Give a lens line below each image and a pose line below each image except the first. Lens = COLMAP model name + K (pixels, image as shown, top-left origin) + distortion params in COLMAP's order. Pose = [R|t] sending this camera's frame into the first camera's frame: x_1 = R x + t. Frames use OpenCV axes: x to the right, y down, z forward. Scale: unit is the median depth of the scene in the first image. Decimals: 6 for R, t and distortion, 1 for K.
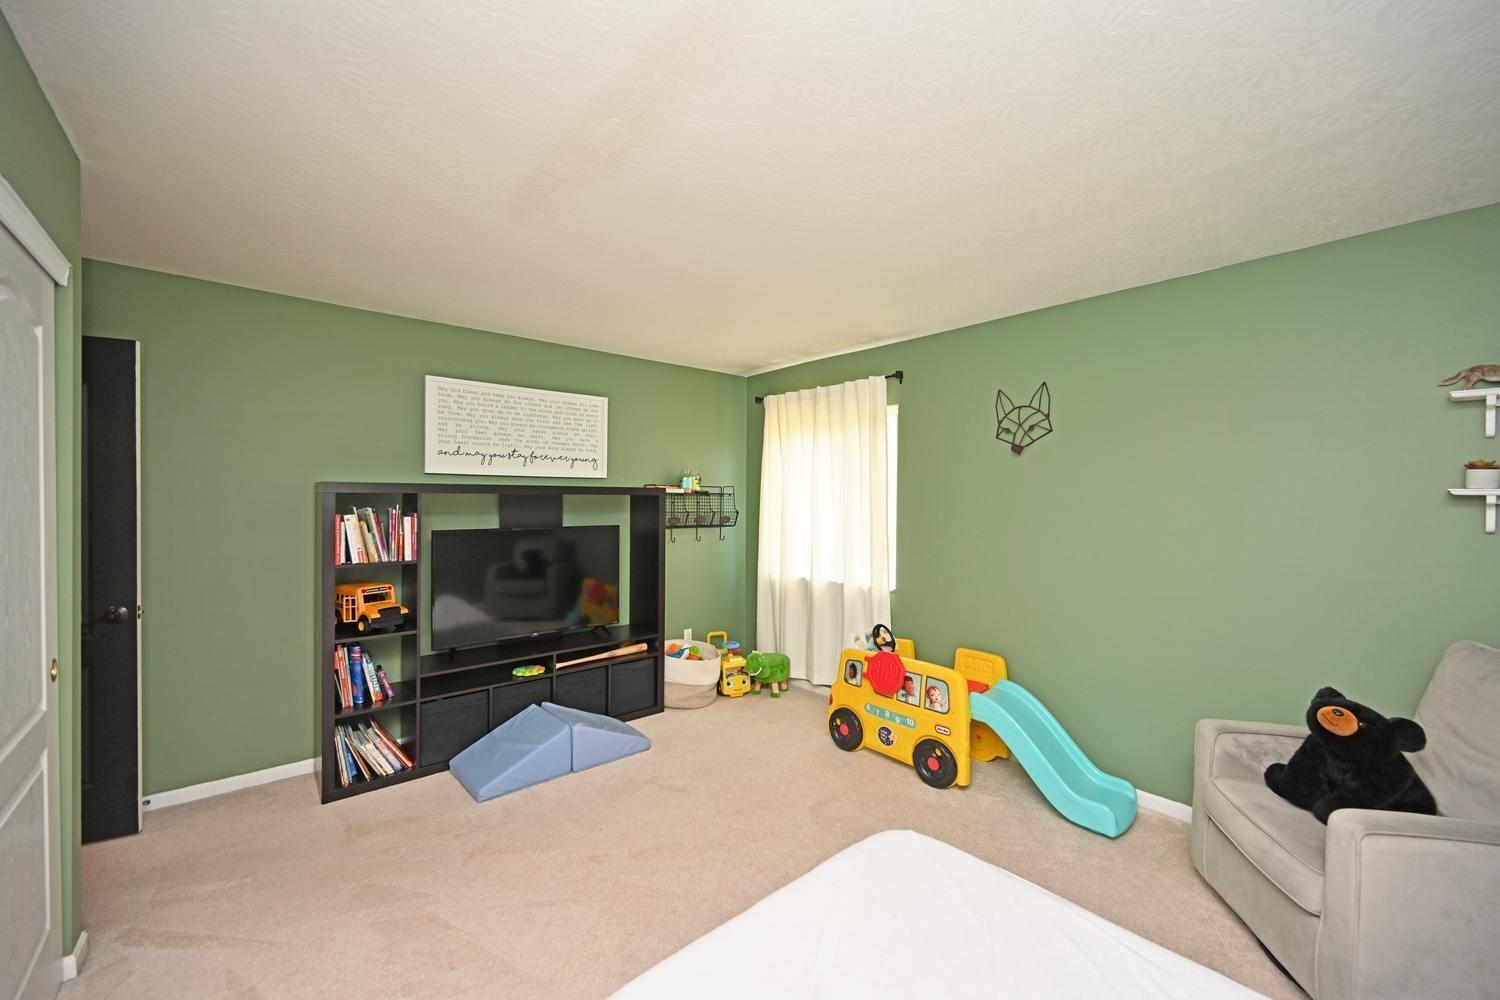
lens RADIAL K [[592.7, 0, 747.6], [0, 592.7, 505.0], [0, 0, 1]] dist [0.009610, 0.000652]
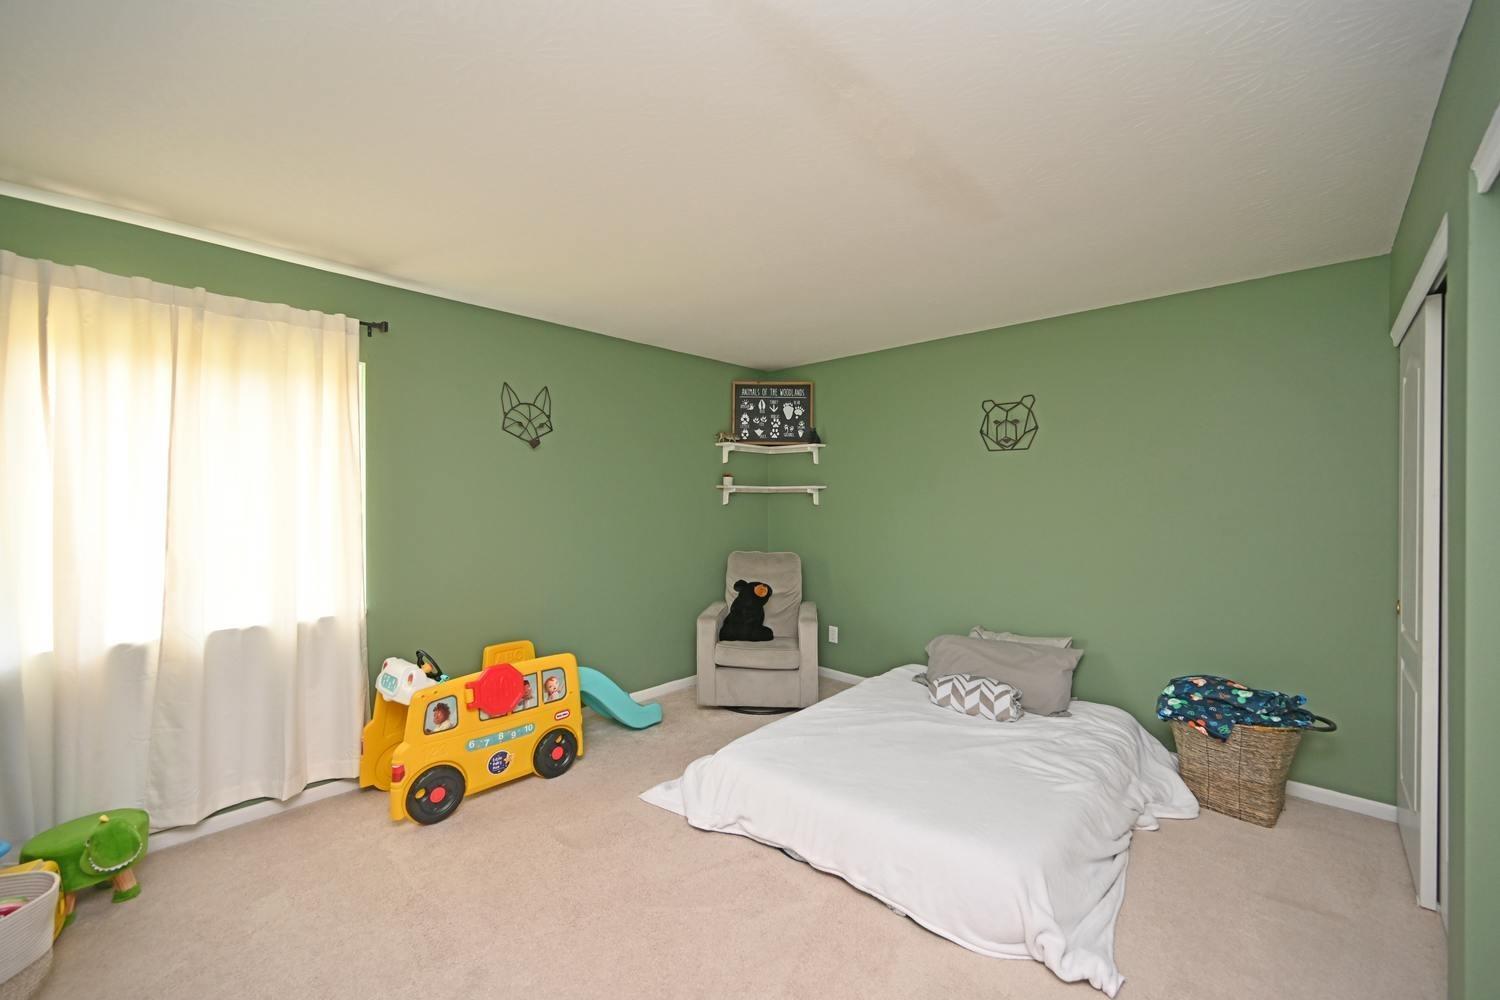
lens RADIAL K [[592.7, 0, 747.2], [0, 592.7, 494.7], [0, 0, 1]] dist [0.009610, 0.000652]
pose [[-0.111164, -0.004201, 0.993793, -0.675553], [0.011146, 0.999923, 0.005474, -0.001598], [-0.993740, 0.011685, -0.111109, 0.744491]]
